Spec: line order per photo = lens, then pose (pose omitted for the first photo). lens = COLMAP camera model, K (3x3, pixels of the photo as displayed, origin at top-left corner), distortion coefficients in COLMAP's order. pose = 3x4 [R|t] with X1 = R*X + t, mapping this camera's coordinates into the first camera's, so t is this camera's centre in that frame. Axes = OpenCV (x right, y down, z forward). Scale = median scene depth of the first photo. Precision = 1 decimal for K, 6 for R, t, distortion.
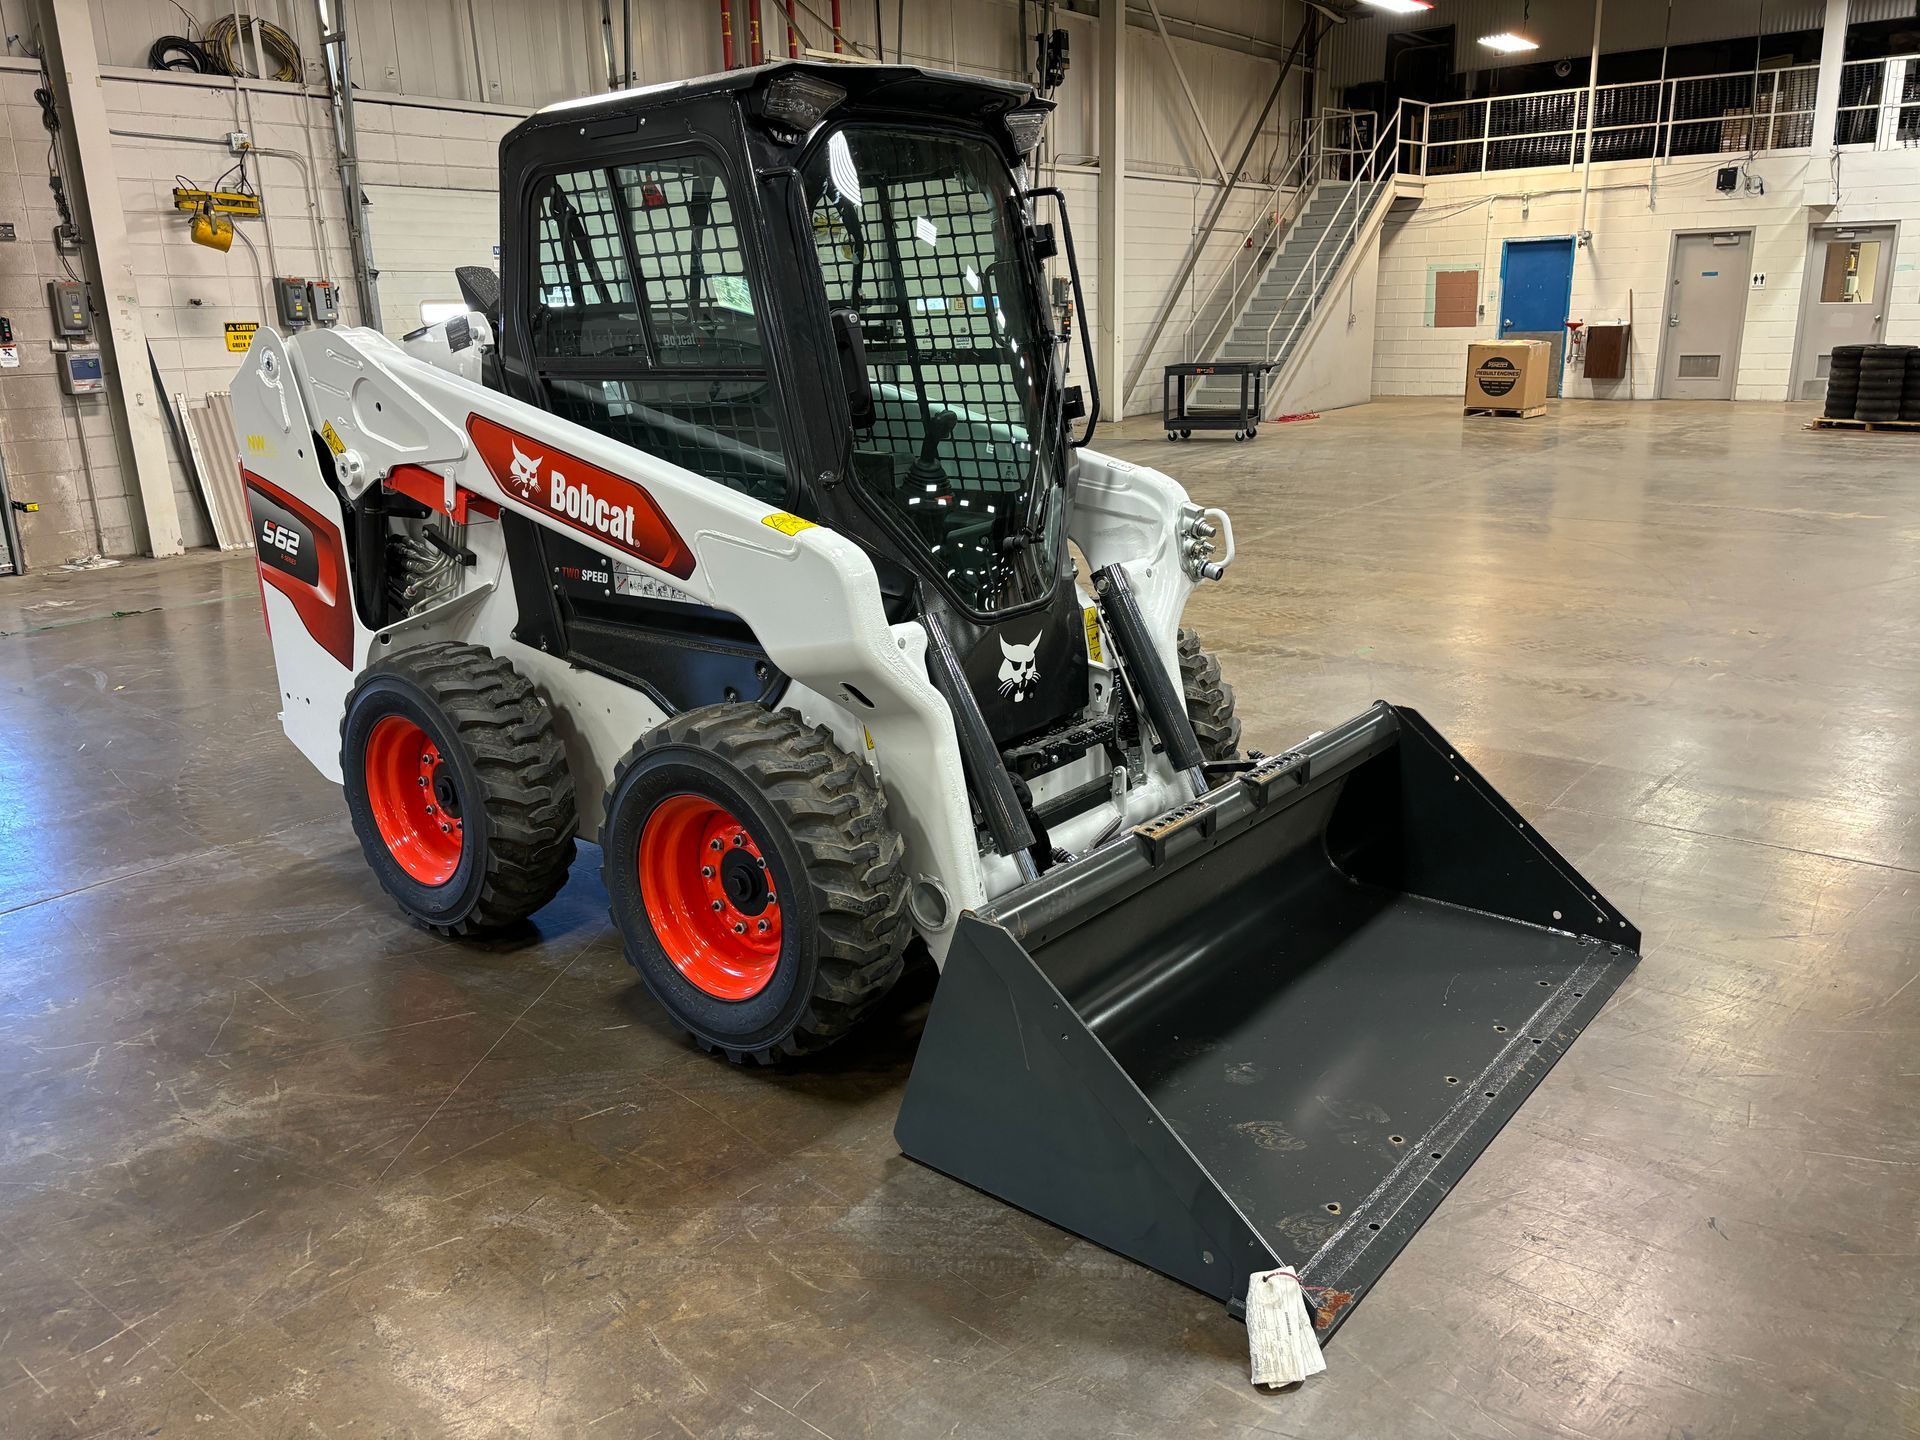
lens RADIAL K [[1461.8, 0, 960.0], [0, 1461.8, 720.0], [0, 0, 1]] dist [0.052096, -0.056535]
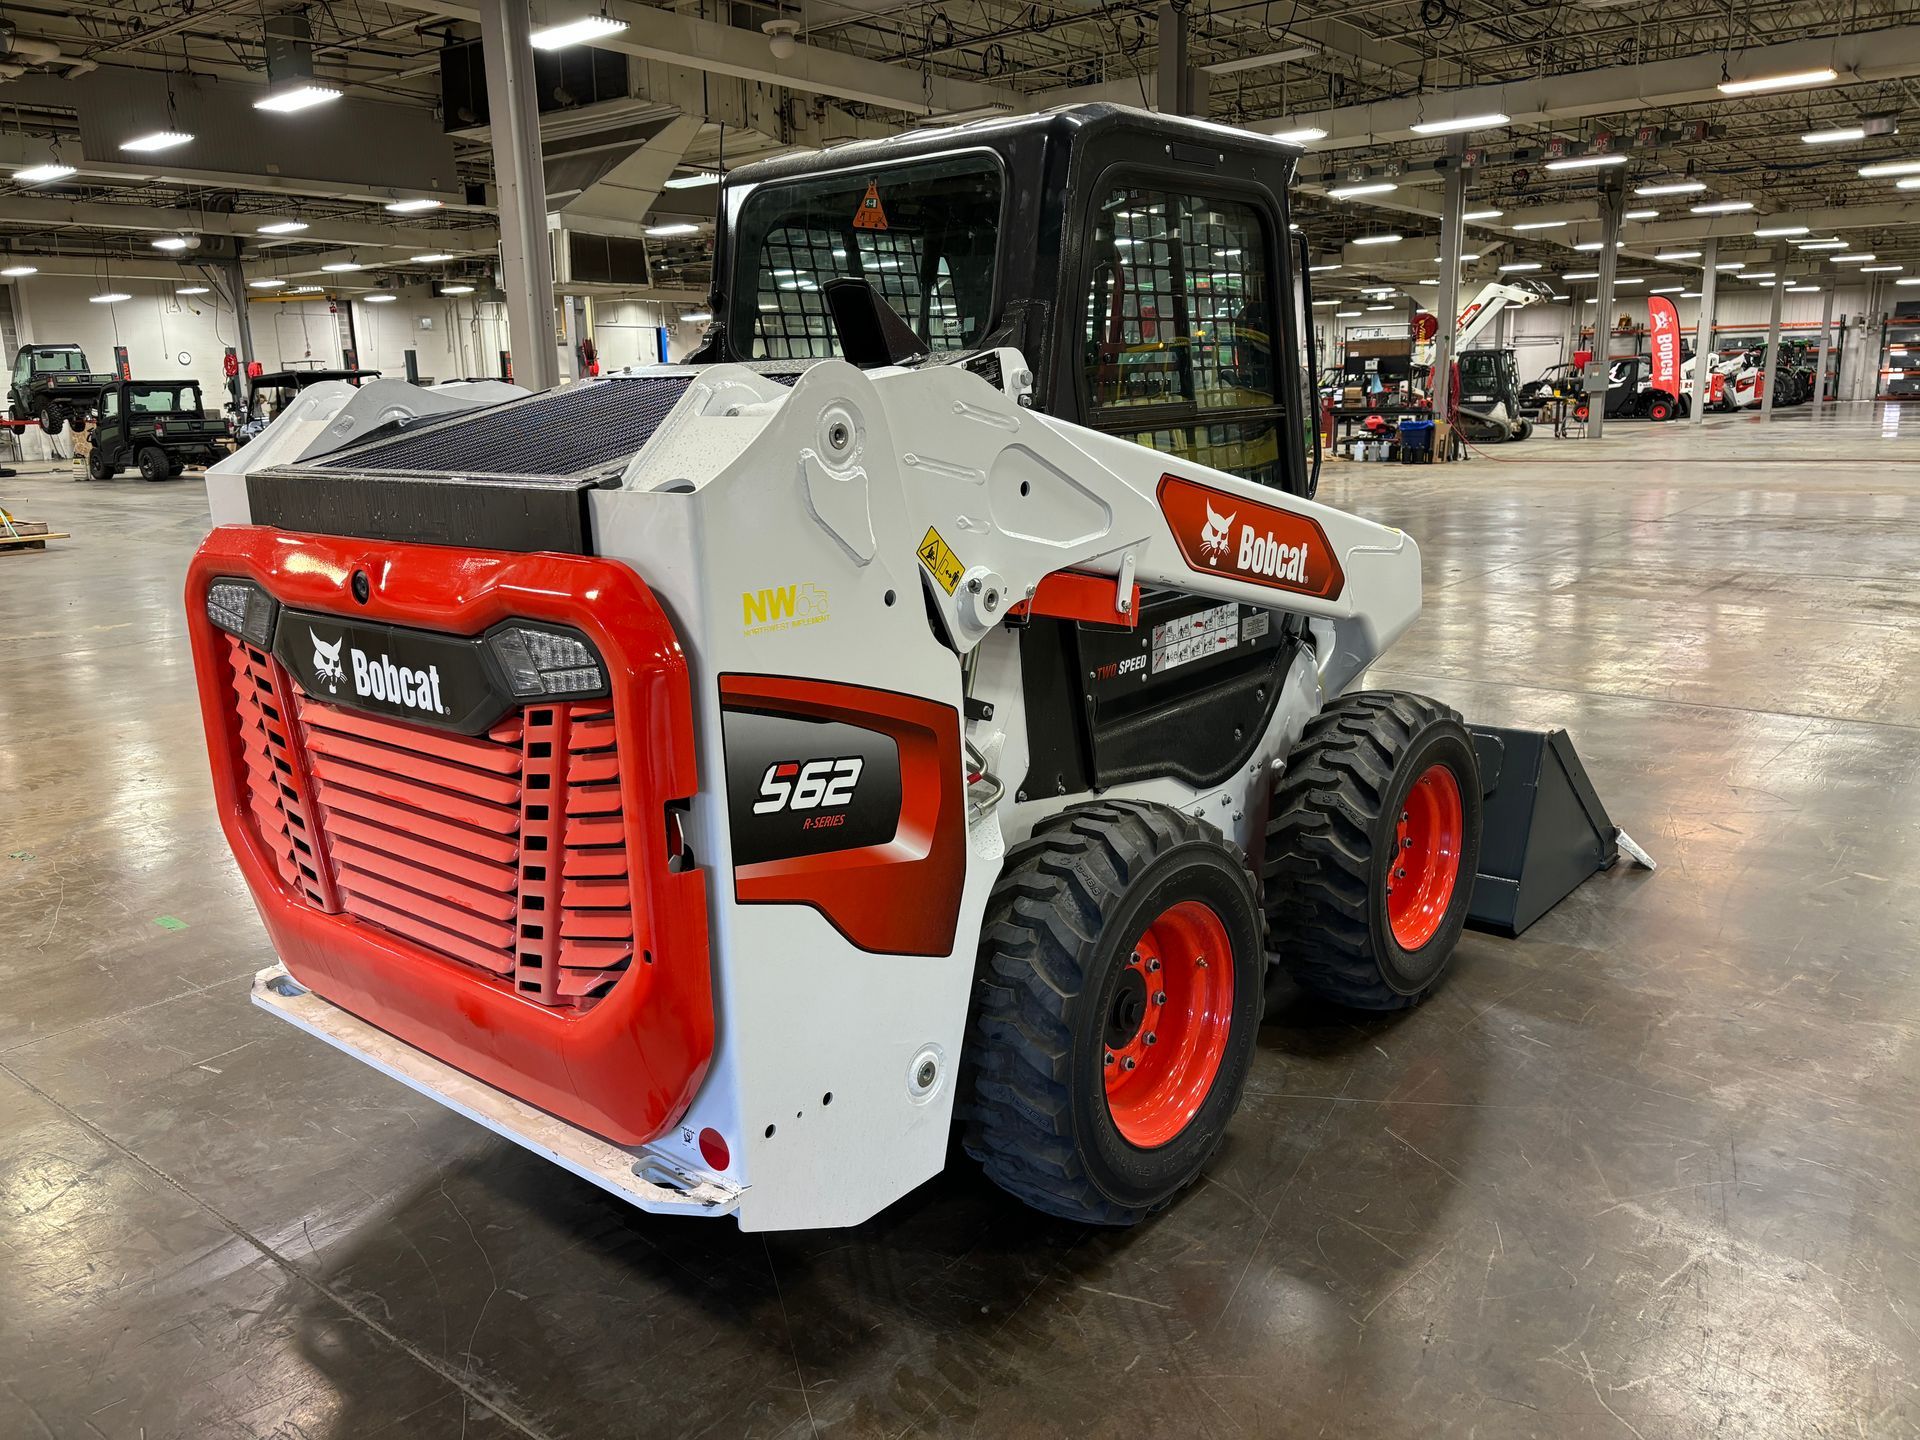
lens RADIAL K [[1461.8, 0, 960.0], [0, 1461.8, 720.0], [0, 0, 1]] dist [0.052096, -0.056535]
pose [[0.000563, -0.197742, 0.980254, -1.084213], [0.294646, 0.936770, 0.188801, -0.256873], [-0.955606, 0.288722, 0.058791, 1.059498]]
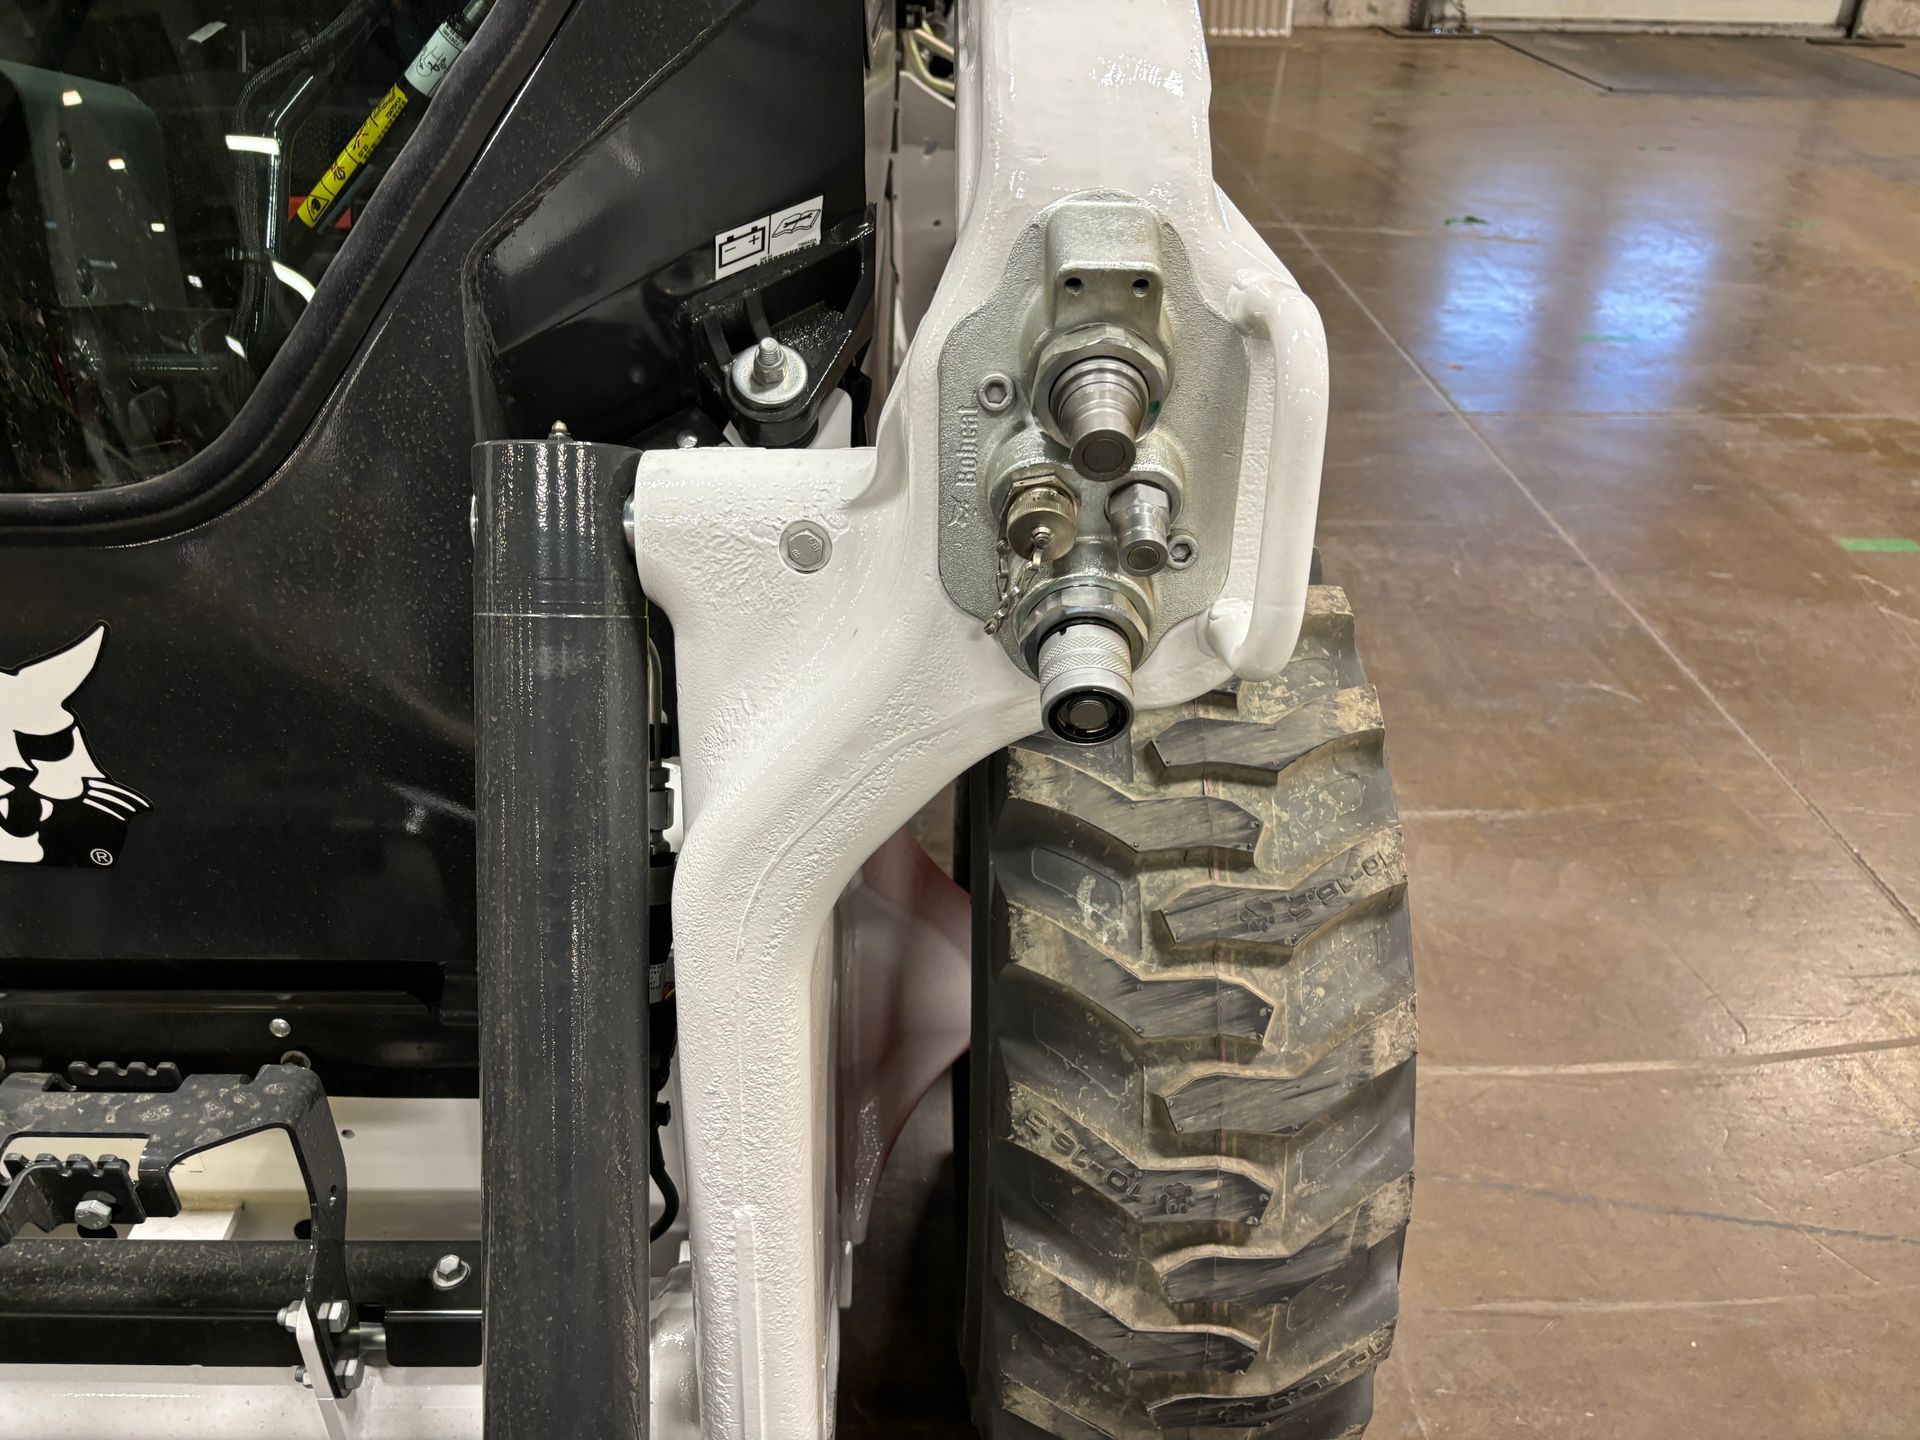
lens RADIAL K [[1497.1, 0, 960.1], [0, 1497.1, 761.6], [0, 0, 1]] dist [0.057986, -0.057057]
pose [[0.649224, 0.451614, -0.612007, 0.277204], [-0.247819, 0.886331, 0.391156, -0.158599], [0.719093, -0.102281, 0.687346, 0.900010]]
